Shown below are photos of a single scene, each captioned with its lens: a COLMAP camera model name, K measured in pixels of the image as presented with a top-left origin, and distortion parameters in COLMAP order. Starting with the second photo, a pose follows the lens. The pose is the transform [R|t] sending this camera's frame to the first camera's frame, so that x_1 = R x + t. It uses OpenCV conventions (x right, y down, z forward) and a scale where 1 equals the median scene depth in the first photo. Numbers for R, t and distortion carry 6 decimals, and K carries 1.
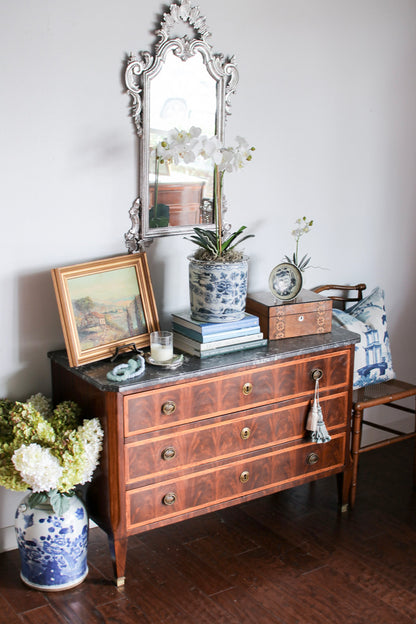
lens RADIAL K [[896.2, 0, 208.0], [0, 896.2, 312.0], [0, 0, 1]] dist [-0.174761, 0.202882]
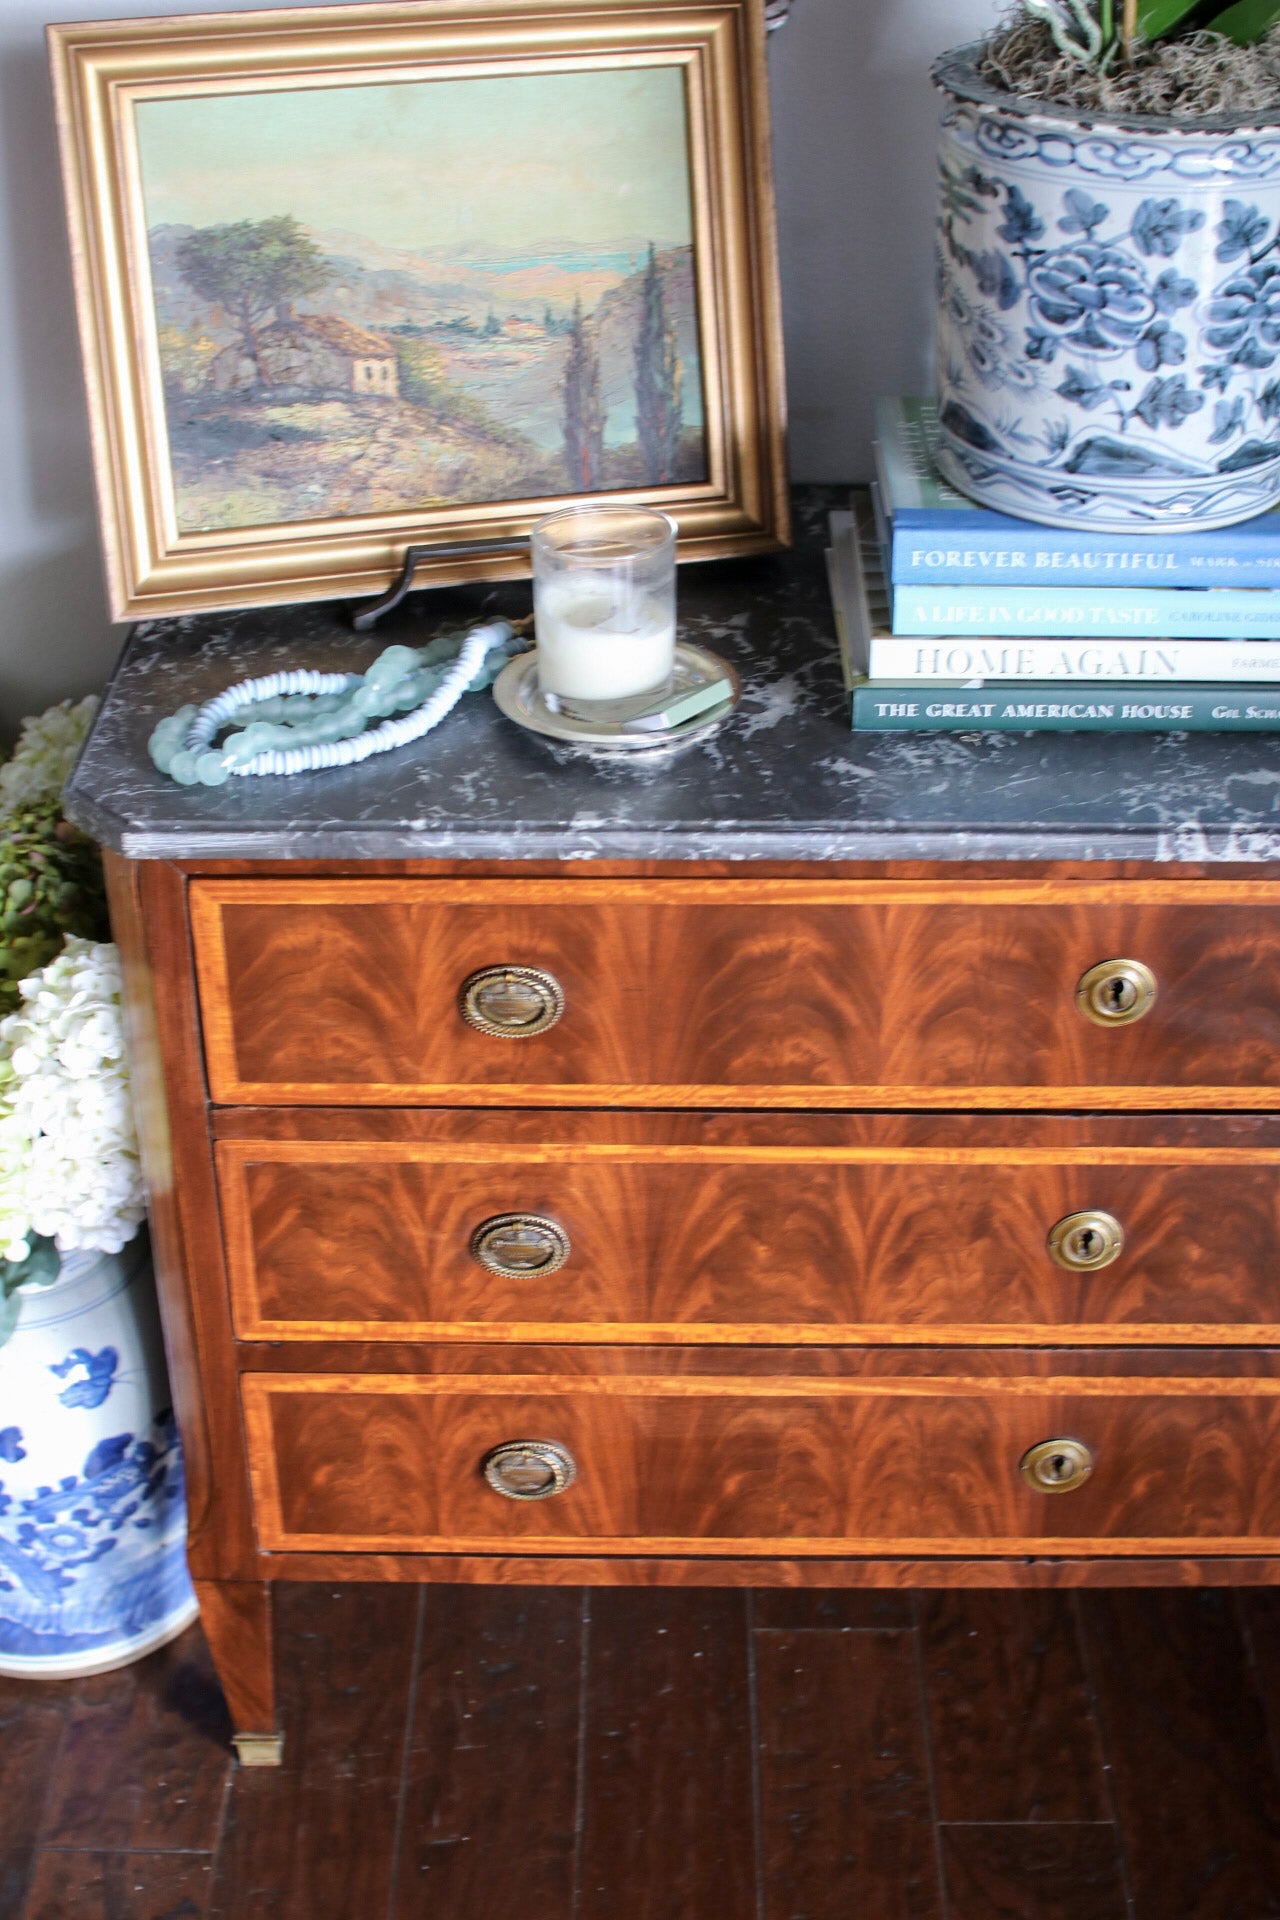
lens RADIAL K [[2691.2, 0, 640.0], [0, 2691.2, 960.0], [0, 0, 1]] dist [-0.190130, 0.278785]
pose [[0.824510, 0.288562, -0.486739, 0.197530], [-0.131840, 0.934489, 0.330680, -0.058986], [0.550274, -0.208477, 0.808539, 0.592391]]
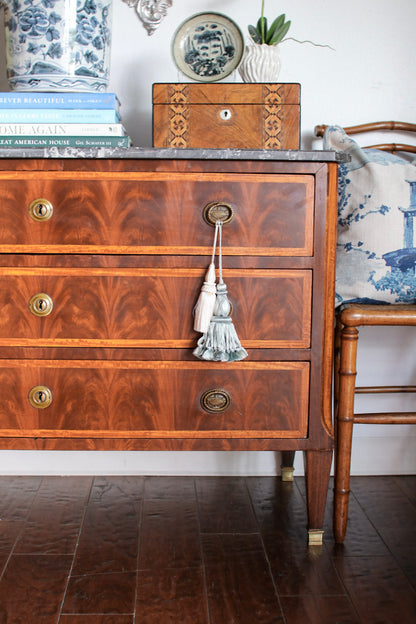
lens RADIAL K [[874.6, 0, 208.0], [0, 874.6, 312.0], [0, 0, 1]] dist [-0.190130, 0.278785]
pose [[0.856034, 0.068519, -0.512359, 0.379875], [-0.134621, 0.986524, -0.092990, 0.175972], [0.499083, 0.148577, 0.853722, 0.642682]]
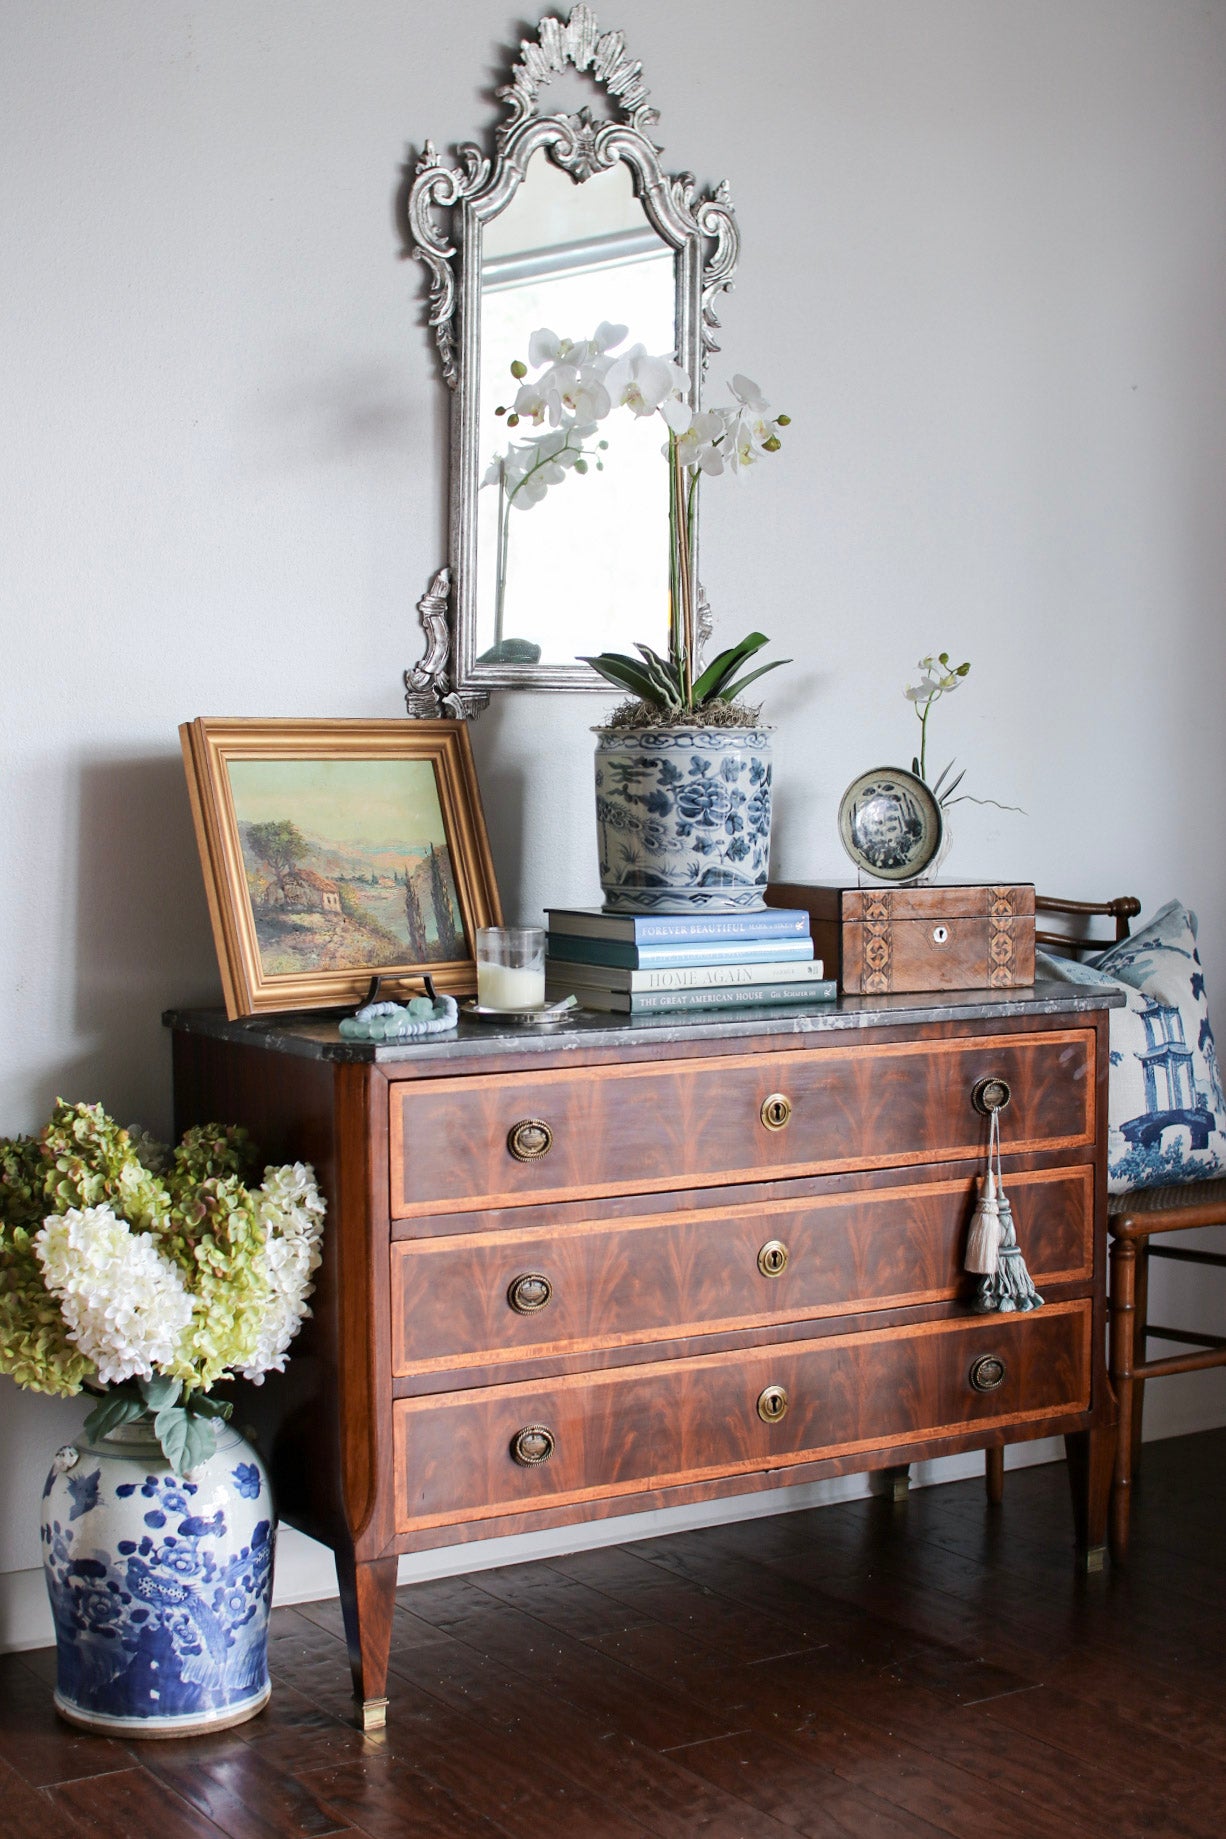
lens RADIAL K [[2674.3, 0, 613.0], [0, 2674.3, 919.5], [0, 0, 1]] dist [-0.162178, 0.078973]
pose [[0.999614, -0.008358, -0.026508, 0.011158], [0.003193, 0.981933, -0.189200, 0.200561], [0.027611, 0.189043, 0.981581, 0.041107]]
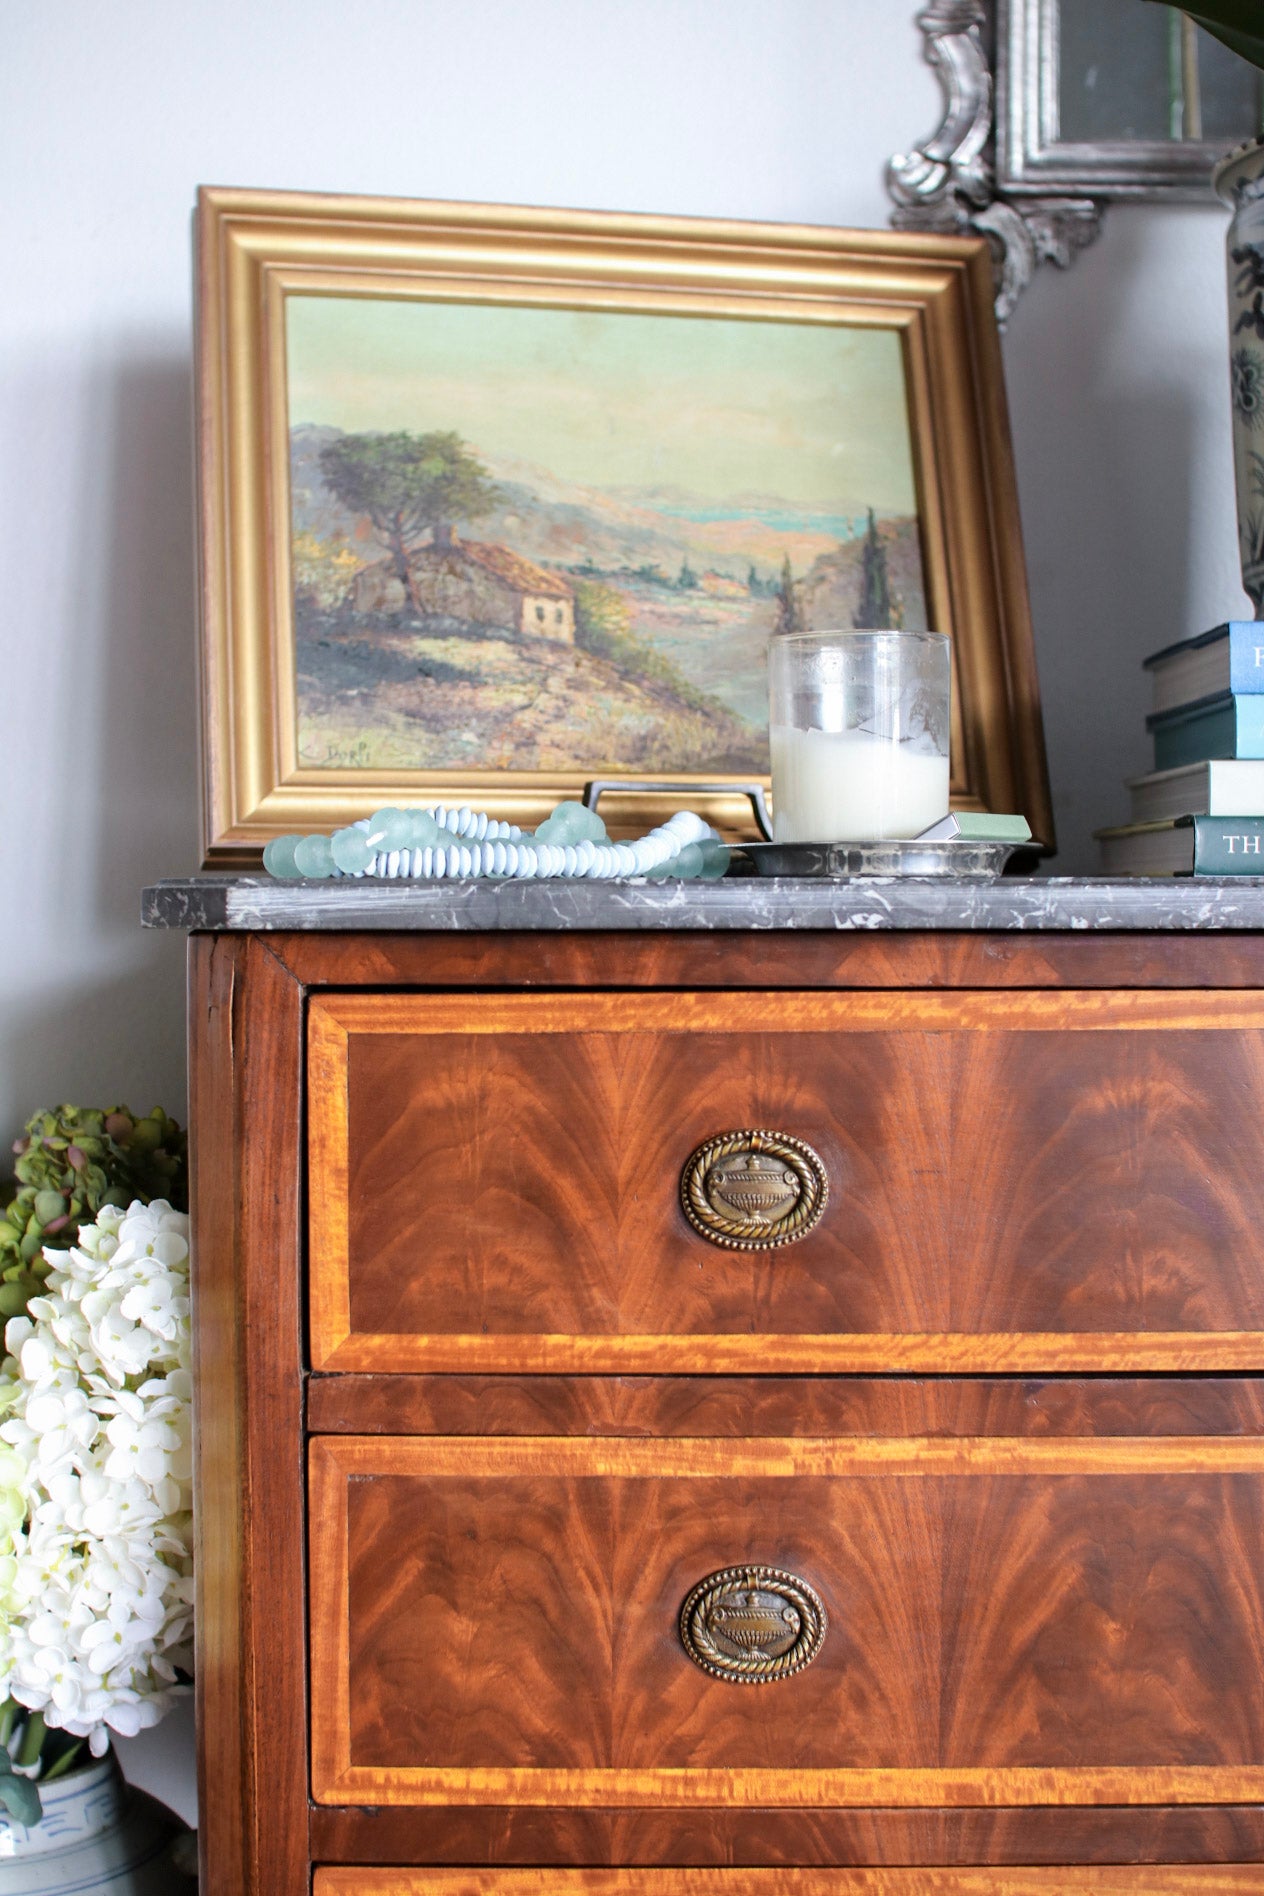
lens RADIAL K [[2657.6, 0, 632.0], [0, 2657.6, 948.0], [0, 0, 1]] dist [-0.190130, 0.278785]
pose [[0.826948, 0.001284, -0.562277, 0.124241], [-0.134185, 0.971555, -0.195129, 0.137839], [0.546033, 0.236811, 0.803597, 0.680280]]
